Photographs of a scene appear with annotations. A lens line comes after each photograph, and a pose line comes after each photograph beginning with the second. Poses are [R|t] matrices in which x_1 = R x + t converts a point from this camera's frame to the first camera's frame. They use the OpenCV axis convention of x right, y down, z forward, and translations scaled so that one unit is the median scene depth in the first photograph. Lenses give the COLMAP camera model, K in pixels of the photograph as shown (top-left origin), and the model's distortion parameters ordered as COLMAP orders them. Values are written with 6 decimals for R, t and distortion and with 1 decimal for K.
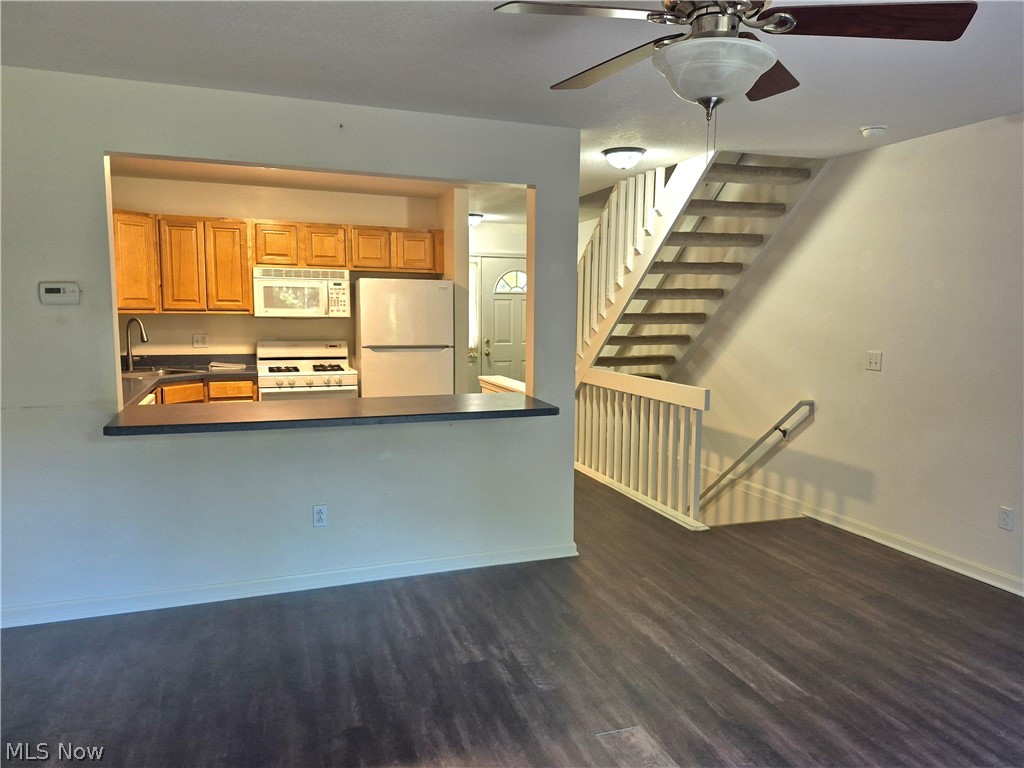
lens RADIAL K [[705.8, 0, 524.1], [0, 705.8, 381.1], [0, 0, 1]] dist [0.096743, -0.118552]
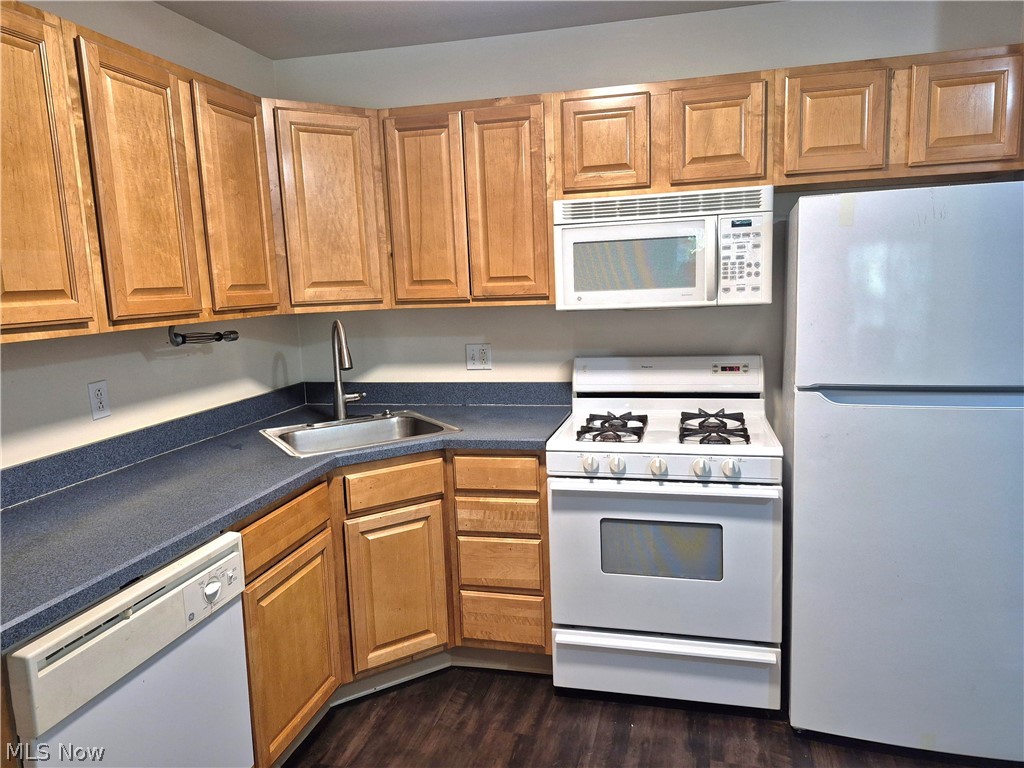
lens RADIAL K [[705.8, 0, 524.1], [0, 705.8, 381.1], [0, 0, 1]] dist [0.096743, -0.118552]
pose [[0.826243, 0.041573, -0.561777, -0.133906], [-0.012996, 0.998414, 0.054772, -0.067838], [0.563163, -0.037955, 0.825474, 0.597115]]
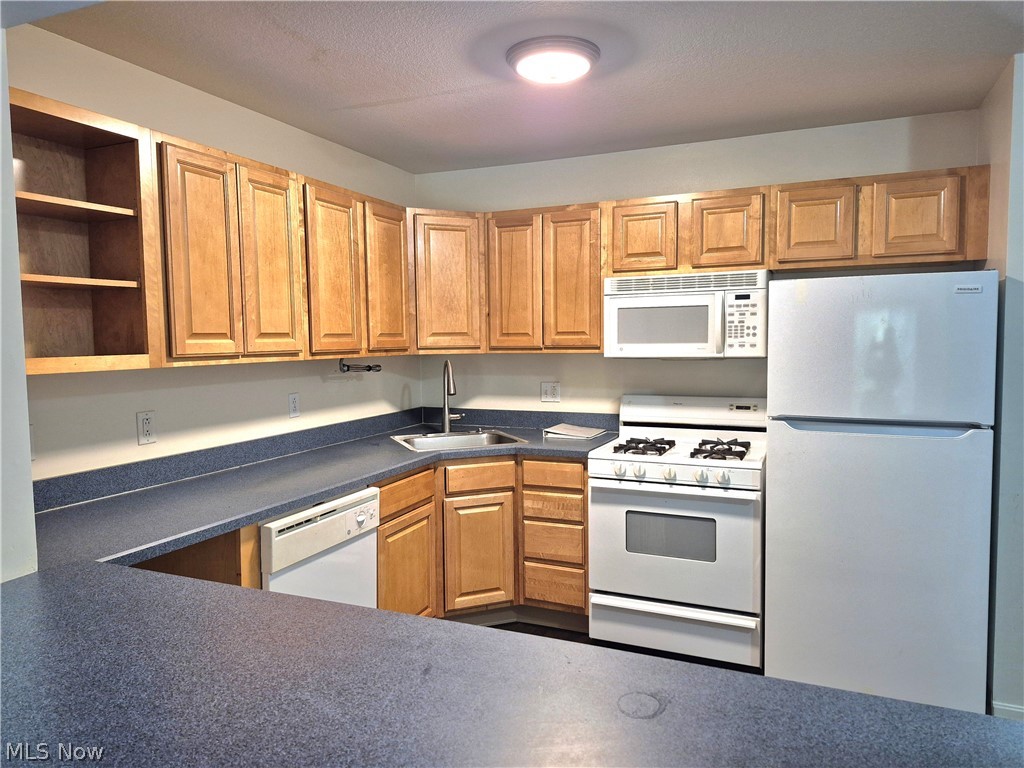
lens RADIAL K [[698.7, 0, 512.0], [0, 698.7, 384.0], [0, 0, 1]] dist [0.094421, -0.111568]
pose [[0.715533, 0.029360, -0.697962, -0.010013], [-0.053443, 0.998489, -0.012787, -0.053905], [0.696532, 0.046450, 0.716021, 0.498825]]
